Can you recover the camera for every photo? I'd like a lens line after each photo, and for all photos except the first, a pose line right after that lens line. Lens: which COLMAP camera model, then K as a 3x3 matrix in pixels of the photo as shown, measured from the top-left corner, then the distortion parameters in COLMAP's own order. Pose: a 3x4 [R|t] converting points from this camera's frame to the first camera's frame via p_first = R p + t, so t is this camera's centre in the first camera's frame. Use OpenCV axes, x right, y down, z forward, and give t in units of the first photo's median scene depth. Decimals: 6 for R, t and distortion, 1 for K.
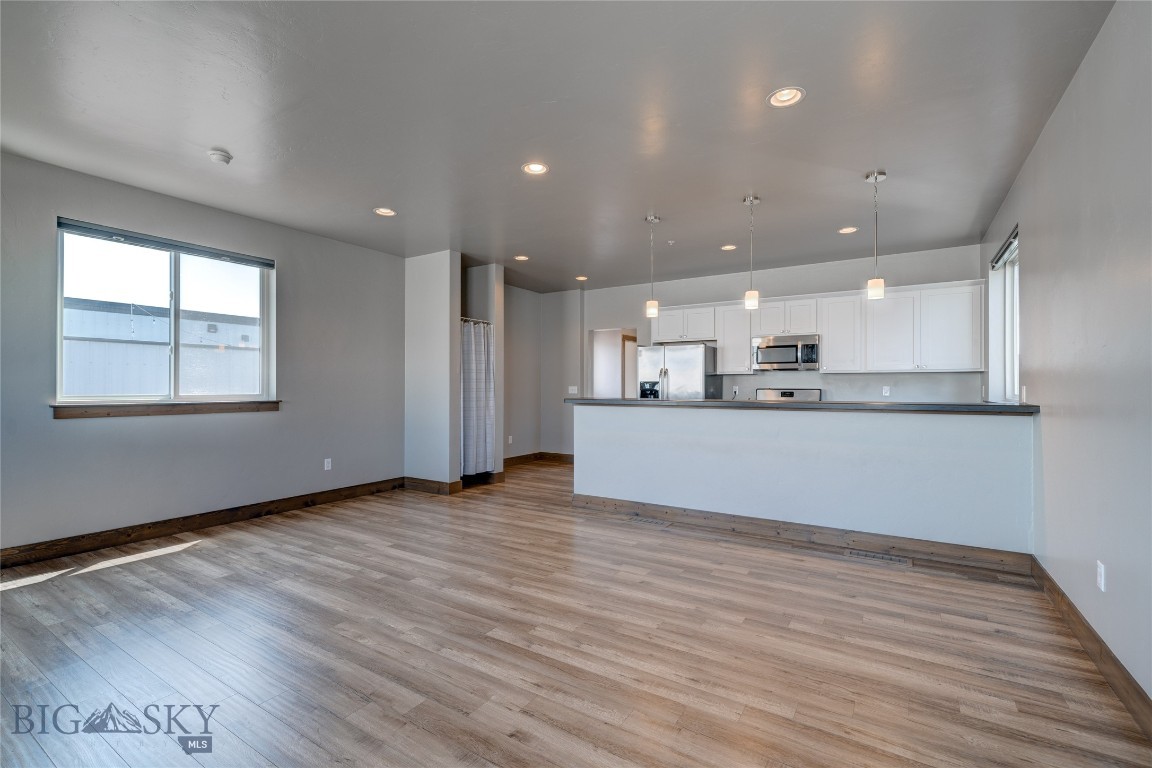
lens RADIAL K [[504.7, 0, 576.0], [0, 504.7, 384.0], [0, 0, 1]] dist [-0.000102, -0.000036]
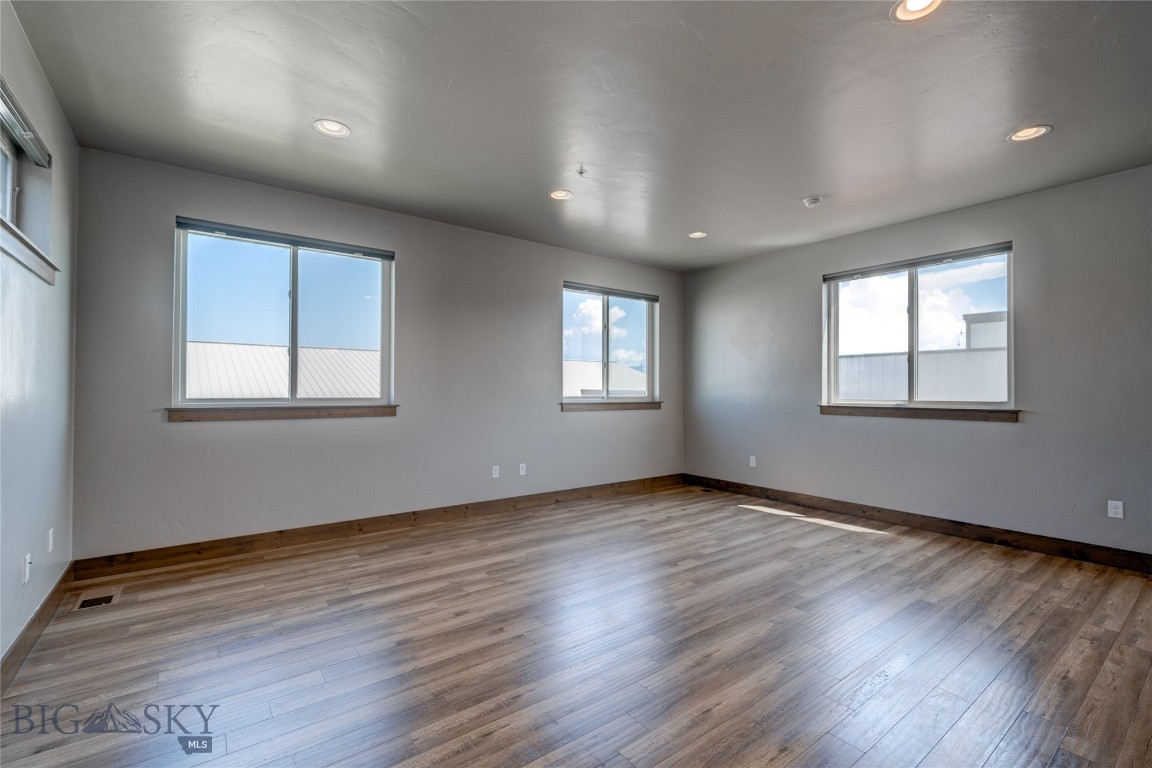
lens RADIAL K [[504.7, 0, 576.0], [0, 504.7, 384.0], [0, 0, 1]] dist [-0.000102, -0.000036]
pose [[-0.349039, -0.012966, -0.937019, 0.554774], [0.003233, 0.999882, -0.015040, 0.001918], [0.937103, -0.008279, -0.348956, 0.807208]]
